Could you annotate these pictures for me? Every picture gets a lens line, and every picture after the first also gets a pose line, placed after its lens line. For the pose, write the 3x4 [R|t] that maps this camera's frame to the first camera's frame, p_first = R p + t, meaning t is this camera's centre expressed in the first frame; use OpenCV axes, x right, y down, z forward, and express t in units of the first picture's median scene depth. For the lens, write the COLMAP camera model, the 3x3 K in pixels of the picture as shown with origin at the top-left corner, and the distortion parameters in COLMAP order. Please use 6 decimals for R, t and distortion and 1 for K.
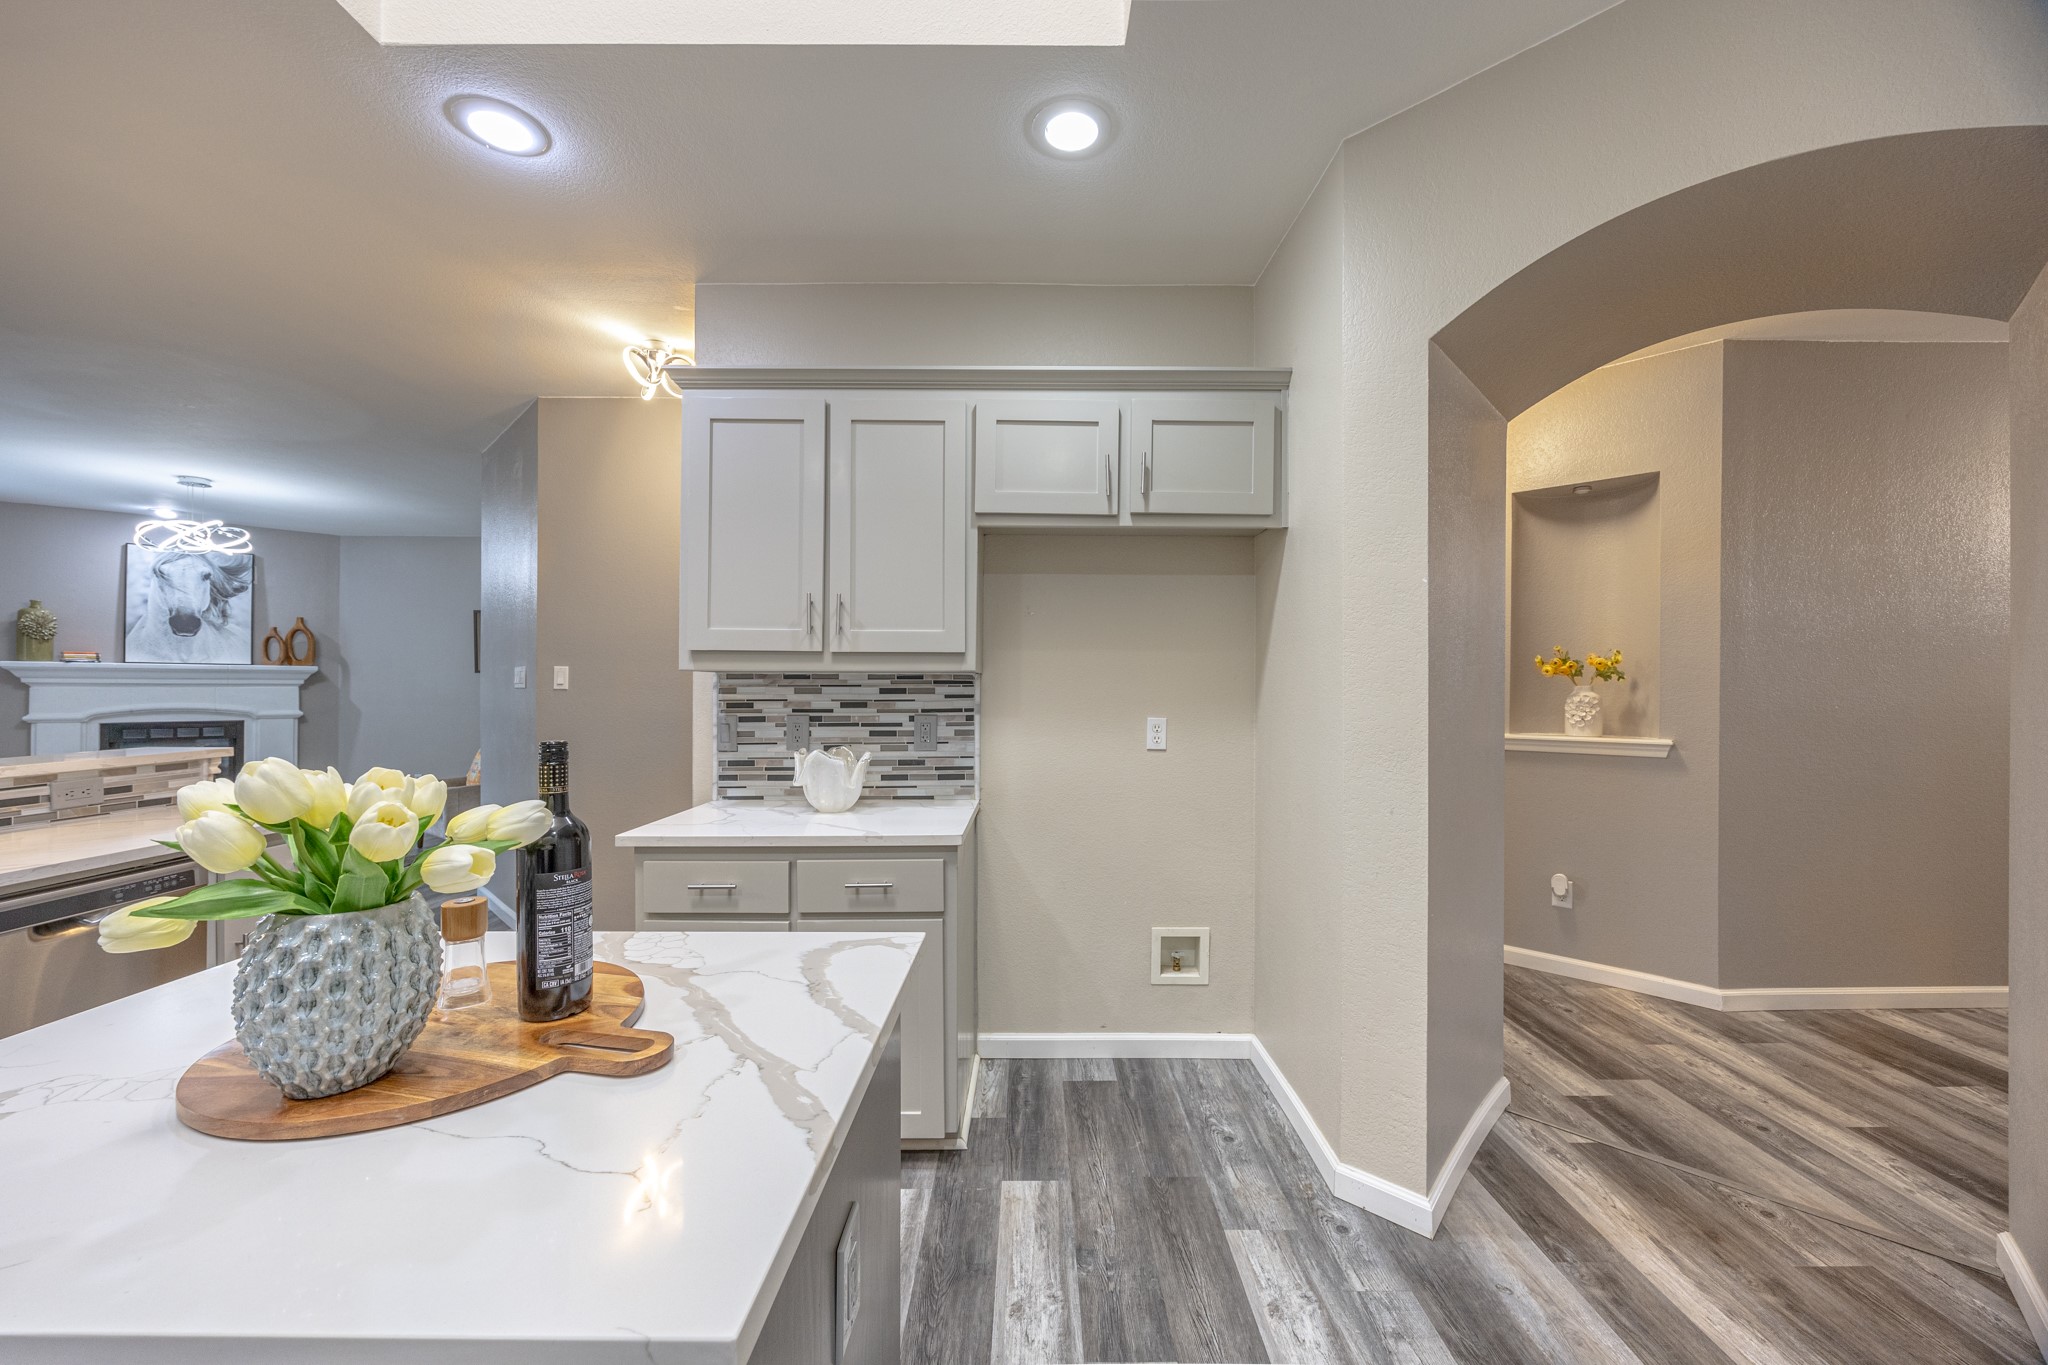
lens RADIAL K [[765.0, 0, 1026.9], [0, 765.0, 684.8], [0, 0, 1]] dist [-0.001783, -0.000067]
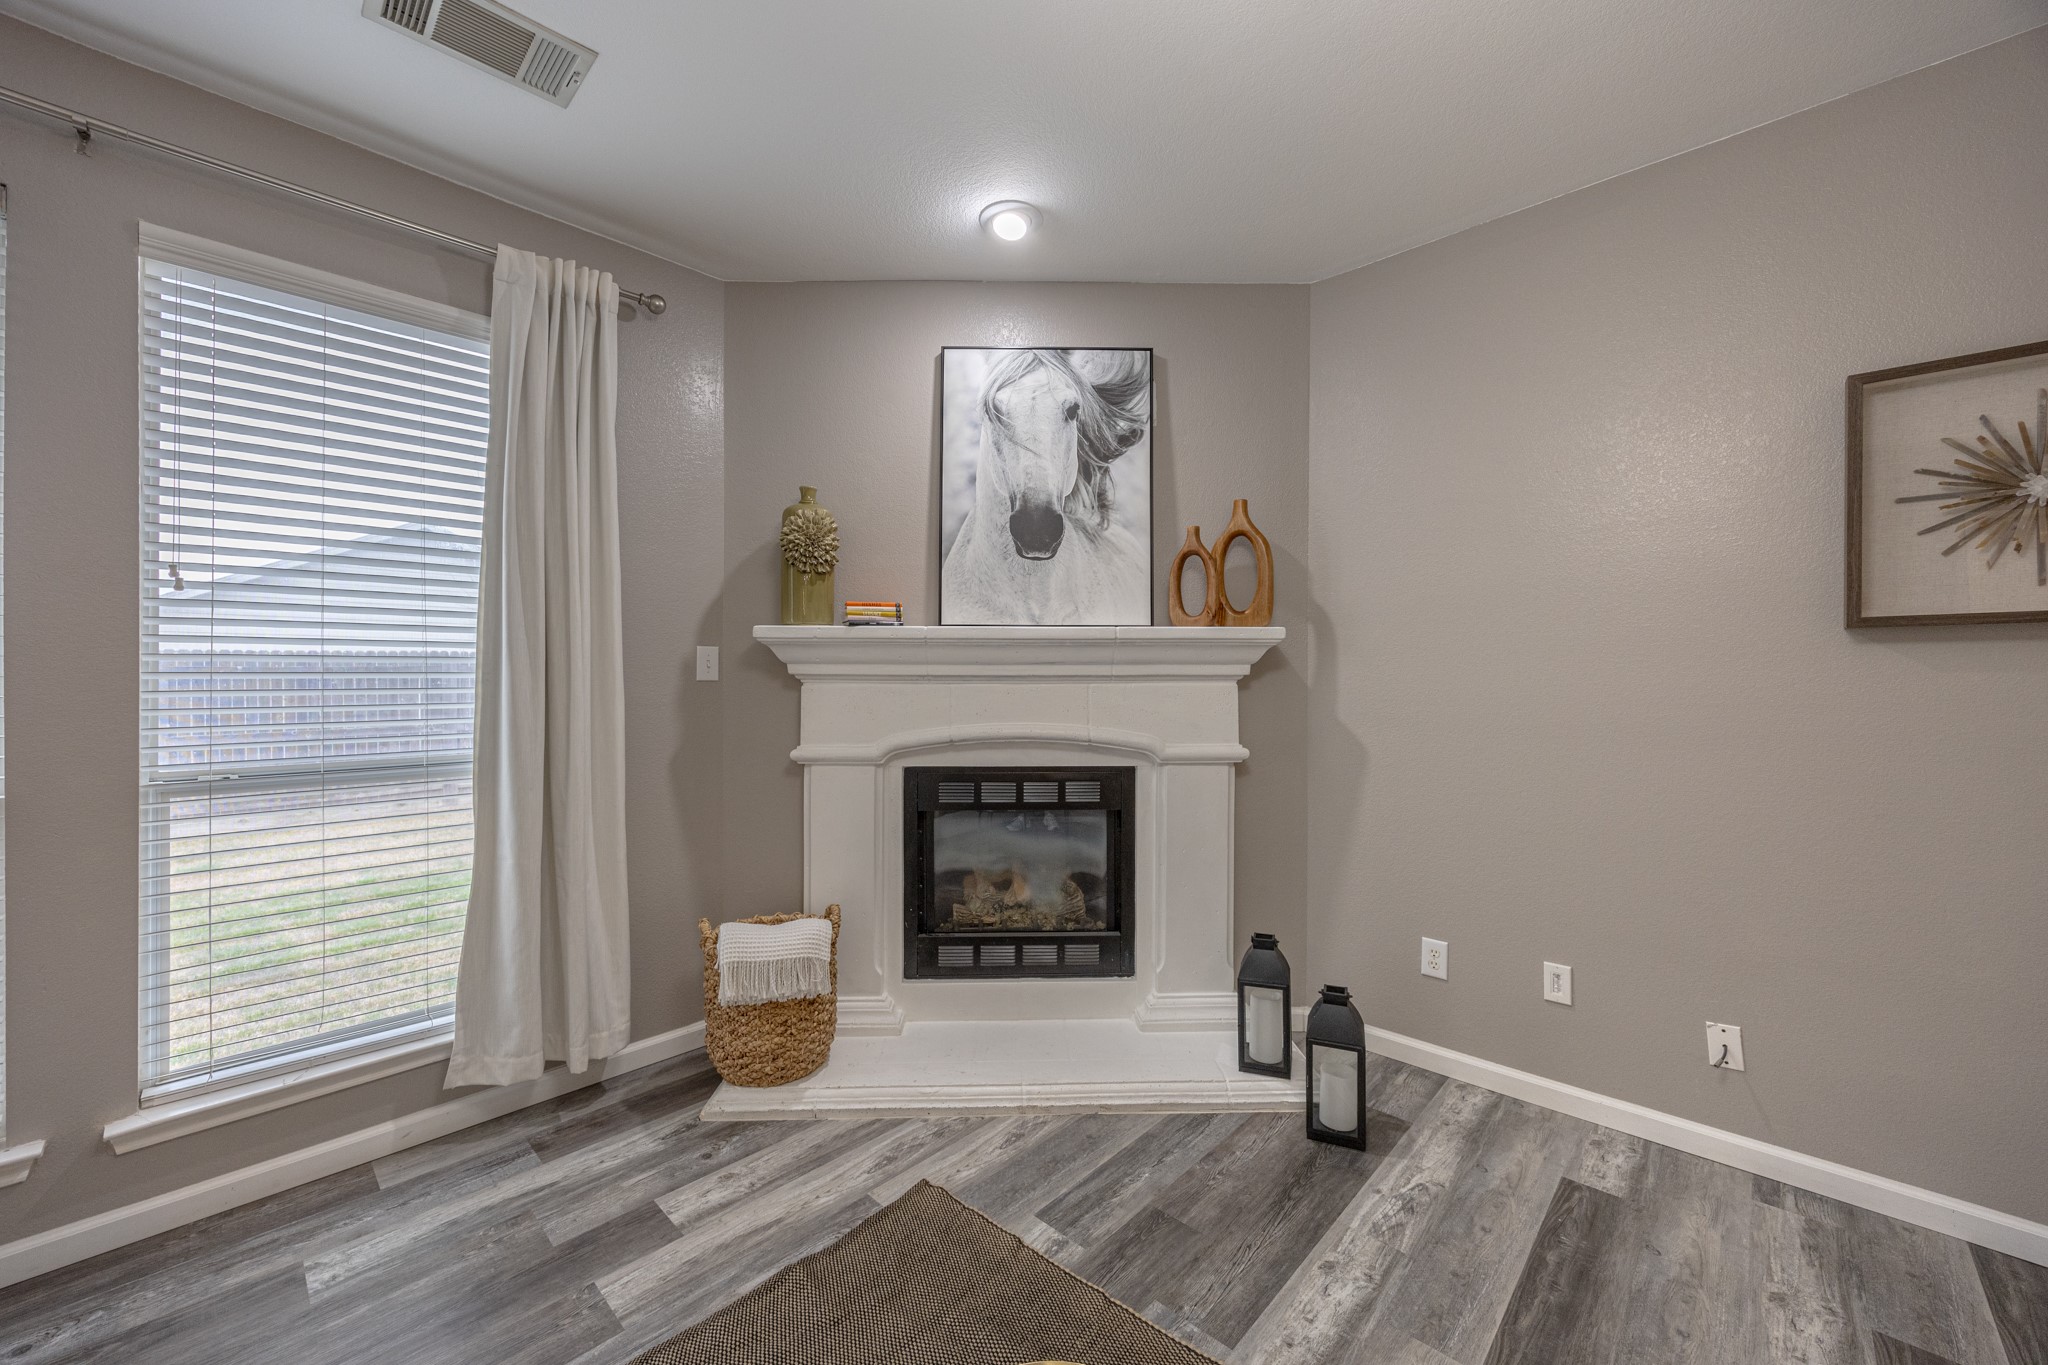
lens RADIAL K [[765.0, 0, 1015.9], [0, 765.0, 673.1], [0, 0, 1]] dist [-0.001783, -0.000067]
pose [[0.716643, -0.005111, -0.697422, -0.819058], [0.003537, 0.999987, -0.003694, -0.001280], [0.697432, 0.000181, 0.716651, 0.692947]]
